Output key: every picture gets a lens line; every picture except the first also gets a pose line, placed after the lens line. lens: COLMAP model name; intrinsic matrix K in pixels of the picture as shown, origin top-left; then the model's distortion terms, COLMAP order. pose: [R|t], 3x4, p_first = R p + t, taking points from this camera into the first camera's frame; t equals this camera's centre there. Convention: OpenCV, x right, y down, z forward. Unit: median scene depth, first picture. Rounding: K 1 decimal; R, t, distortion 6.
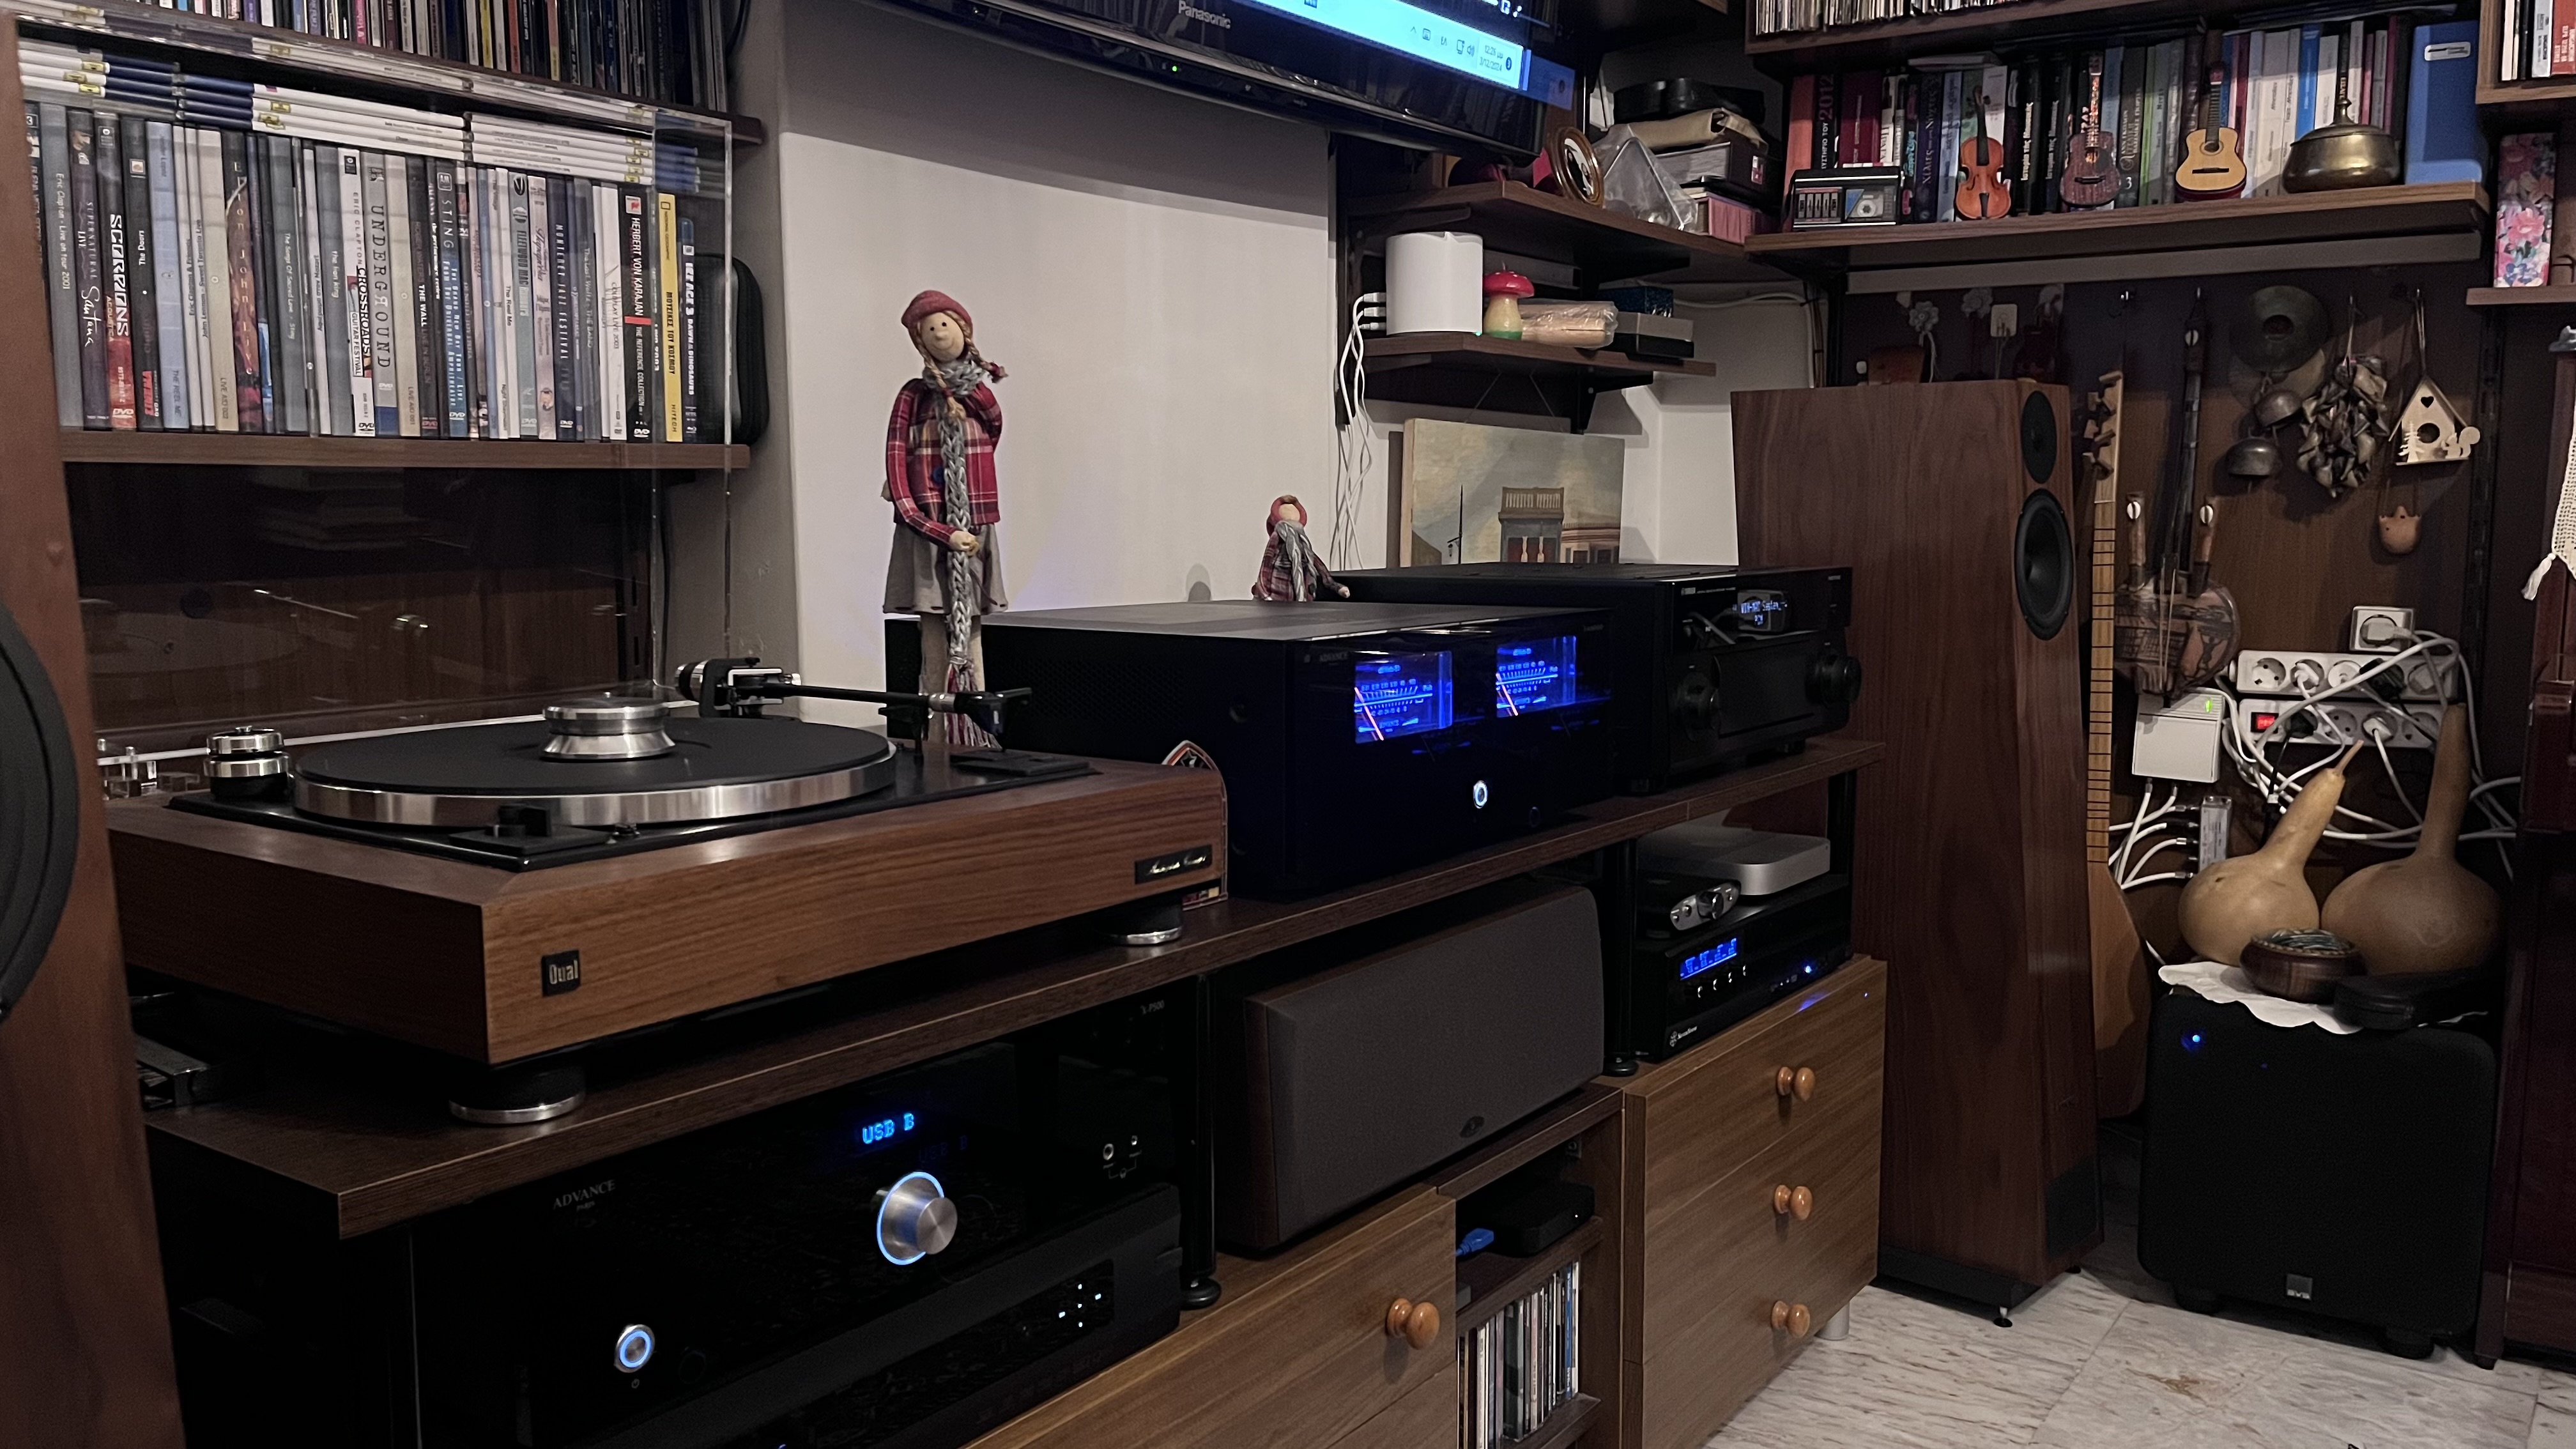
lens RADIAL K [[2015.2, 0, 1364.3], [0, 2015.2, 727.9], [0, 0, 1]] dist [0.043915, -0.060570]
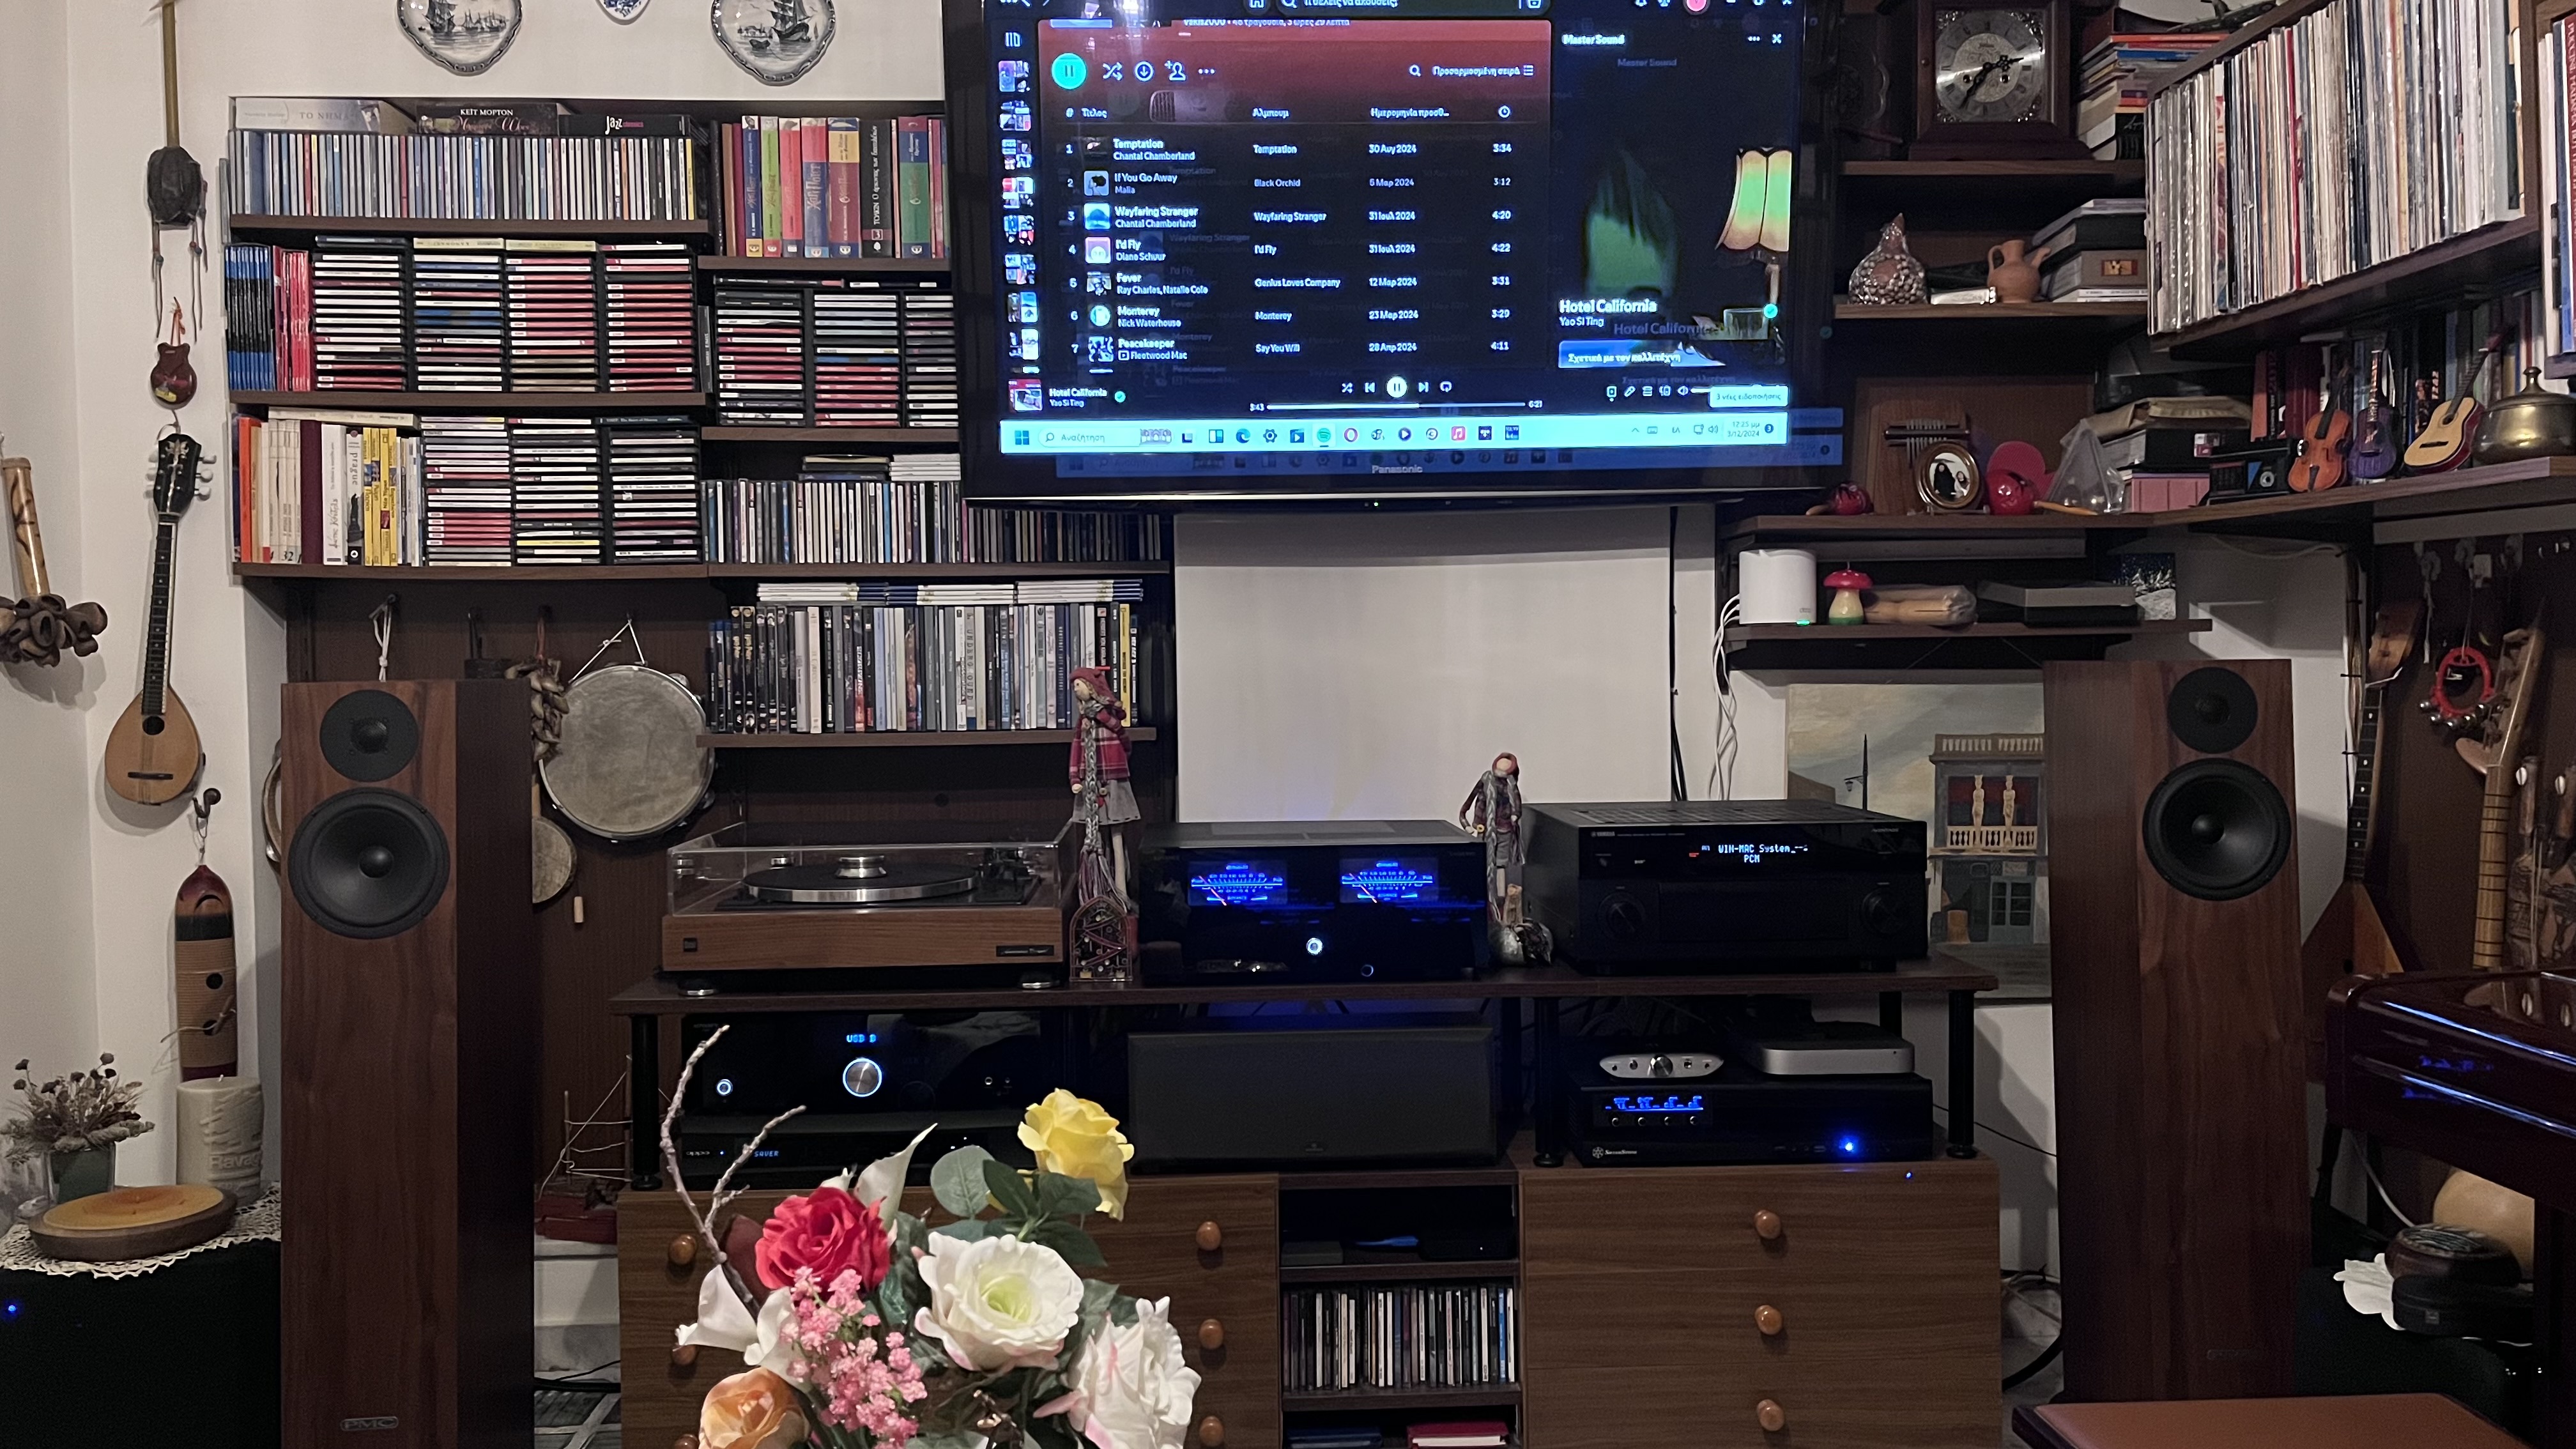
lens RADIAL K [[2015.2, 0, 1288.2], [0, 2015.2, 725.8], [0, 0, 1]] dist [0.043915, -0.060570]
pose [[0.591582, 0.021738, -0.805952, 1.119377], [-0.079265, 0.996362, -0.031308, -0.077974], [0.802339, 0.082405, 0.591153, -0.027457]]
